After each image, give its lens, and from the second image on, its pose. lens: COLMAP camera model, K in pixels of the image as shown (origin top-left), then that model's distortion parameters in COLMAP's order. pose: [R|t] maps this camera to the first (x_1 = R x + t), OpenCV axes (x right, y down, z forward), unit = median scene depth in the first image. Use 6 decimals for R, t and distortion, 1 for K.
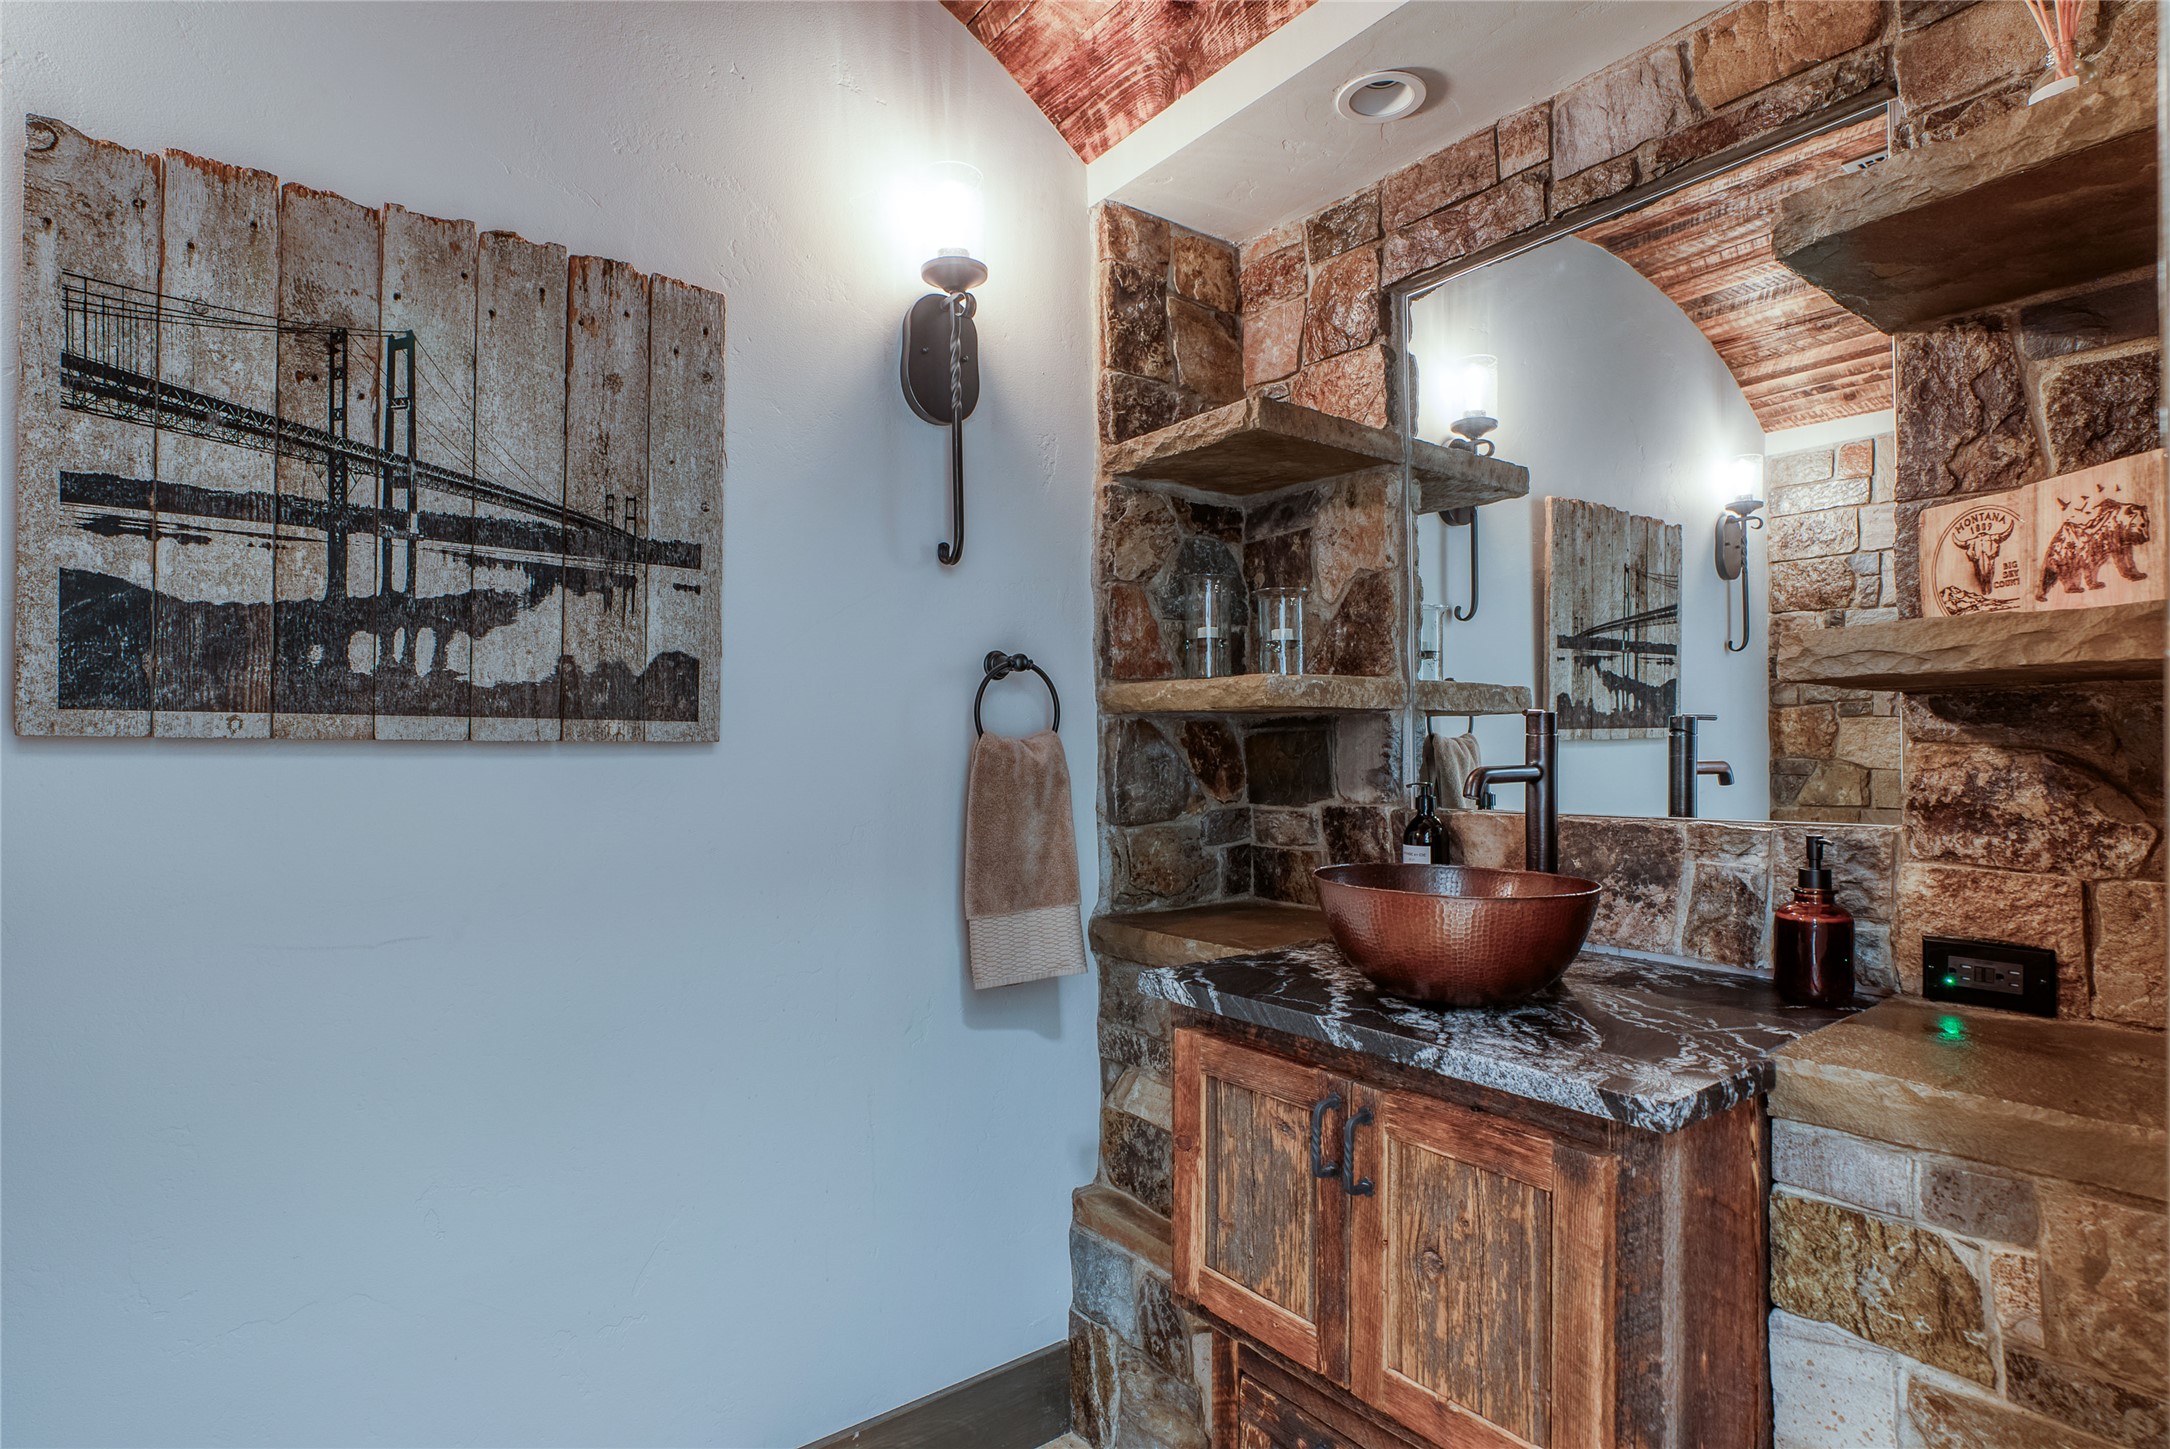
lens RADIAL K [[1089.7, 0, 1081.8], [0, 1089.7, 732.3], [0, 0, 1]] dist [-0.008239, 0.003486]
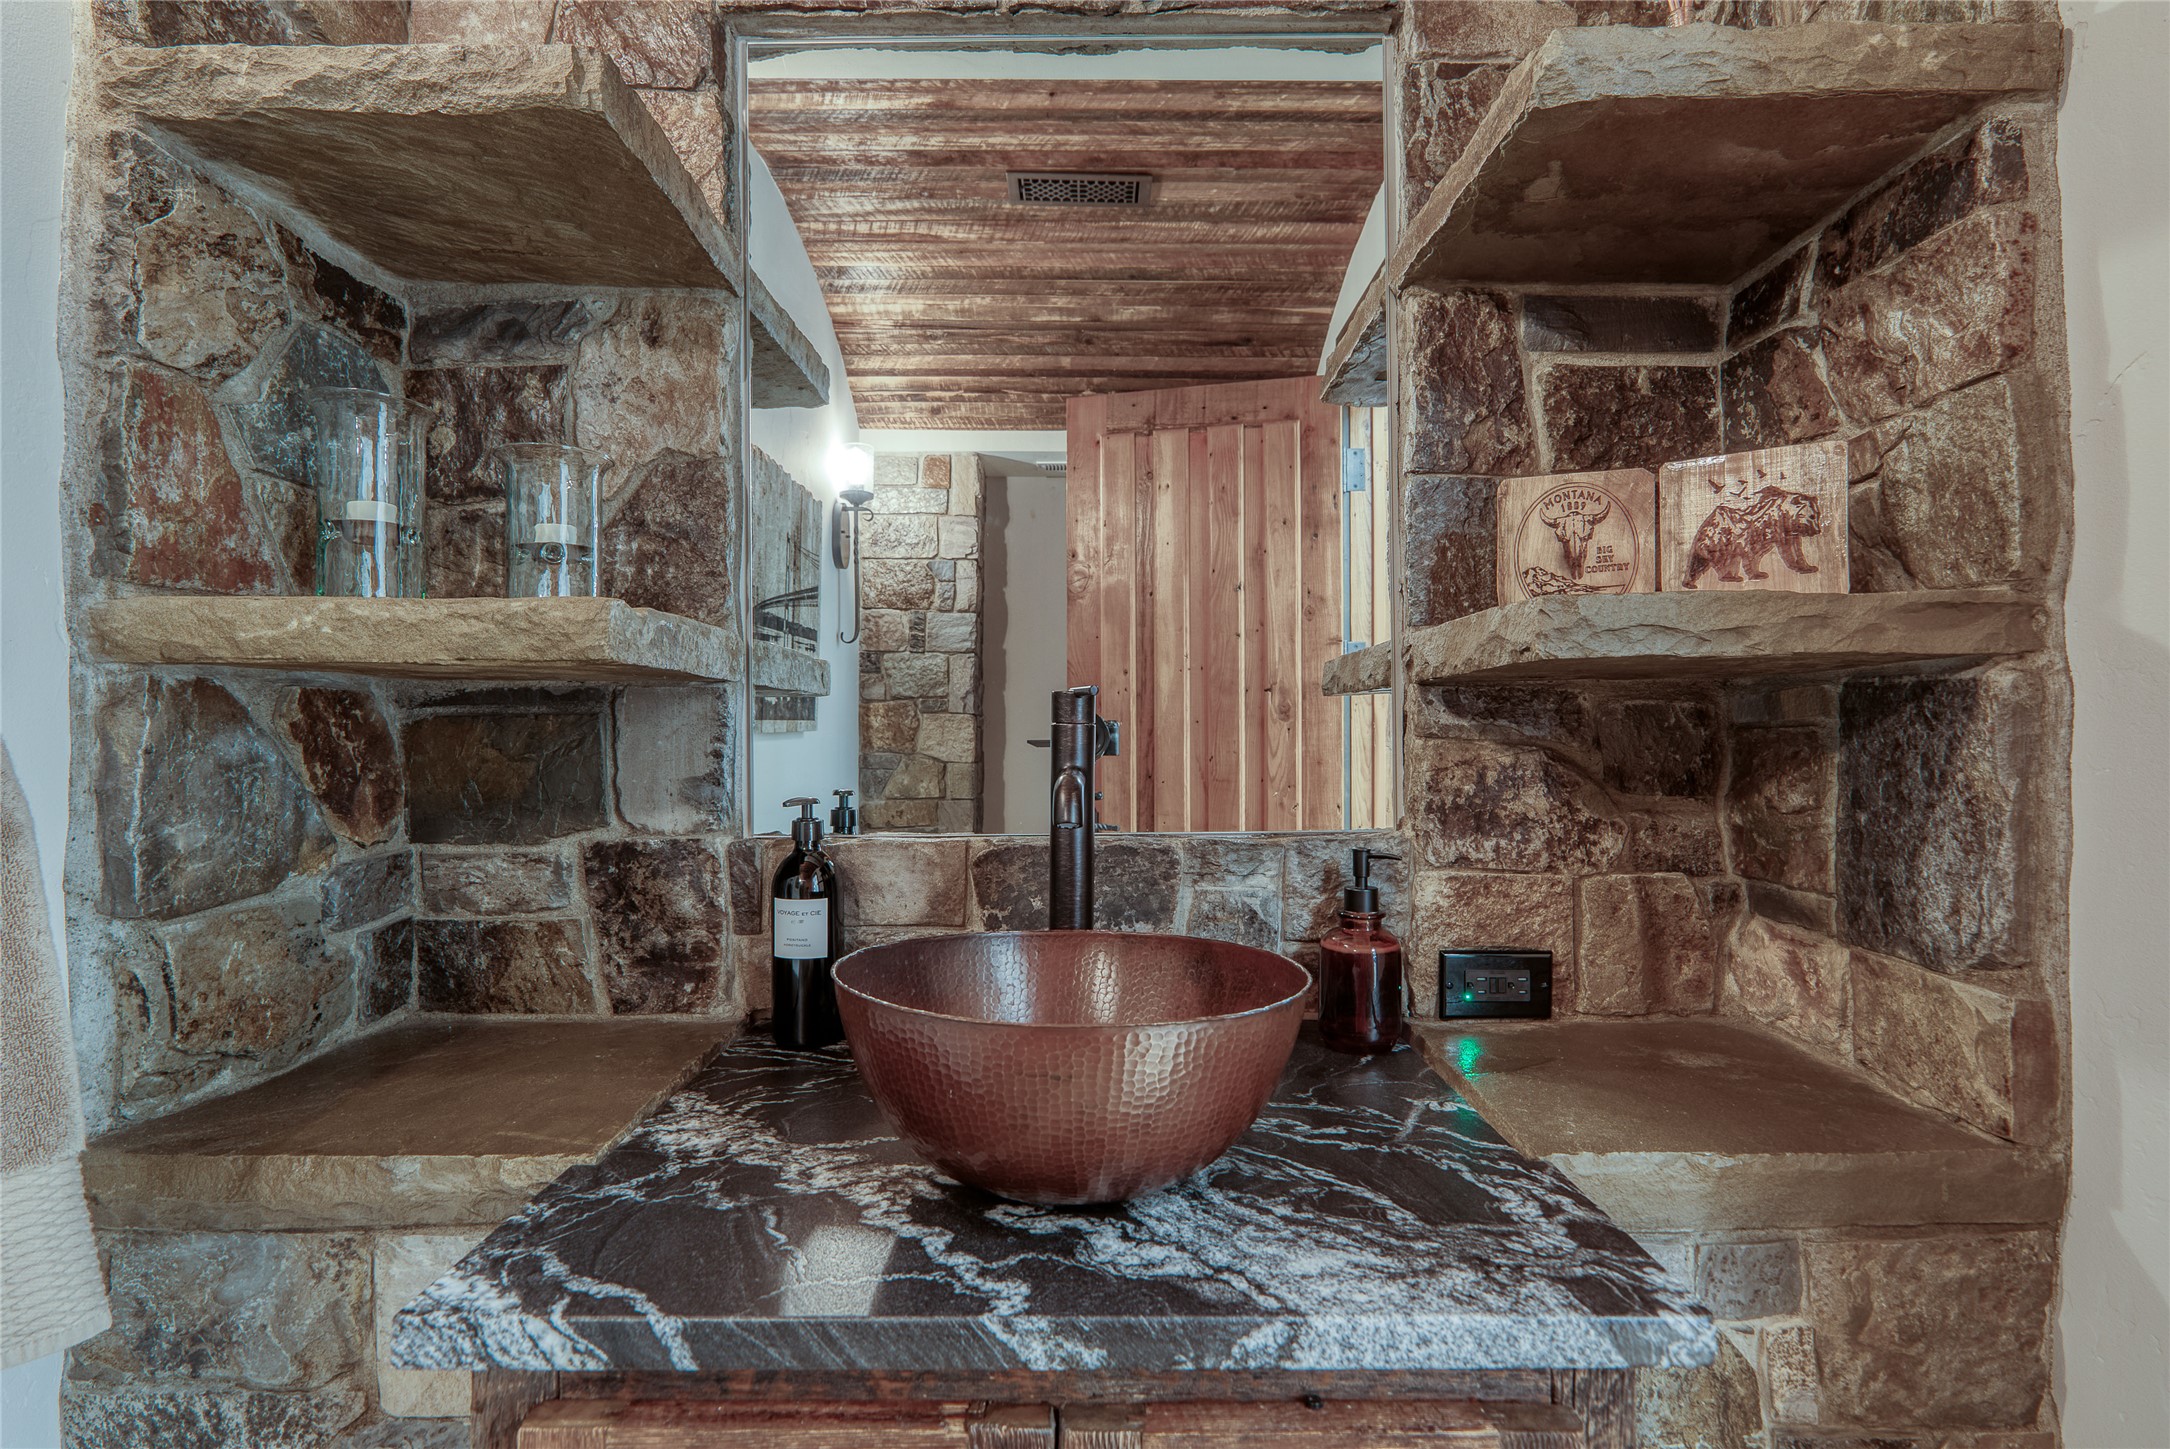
lens RADIAL K [[1089.7, 0, 1089.7], [0, 1089.7, 724.5], [0, 0, 1]] dist [-0.008239, 0.003486]
pose [[0.600856, 0.014885, 0.799219, -0.087829], [-0.014260, 0.999867, -0.007901, 0.005548], [-0.799230, -0.006650, 0.600988, 0.446245]]
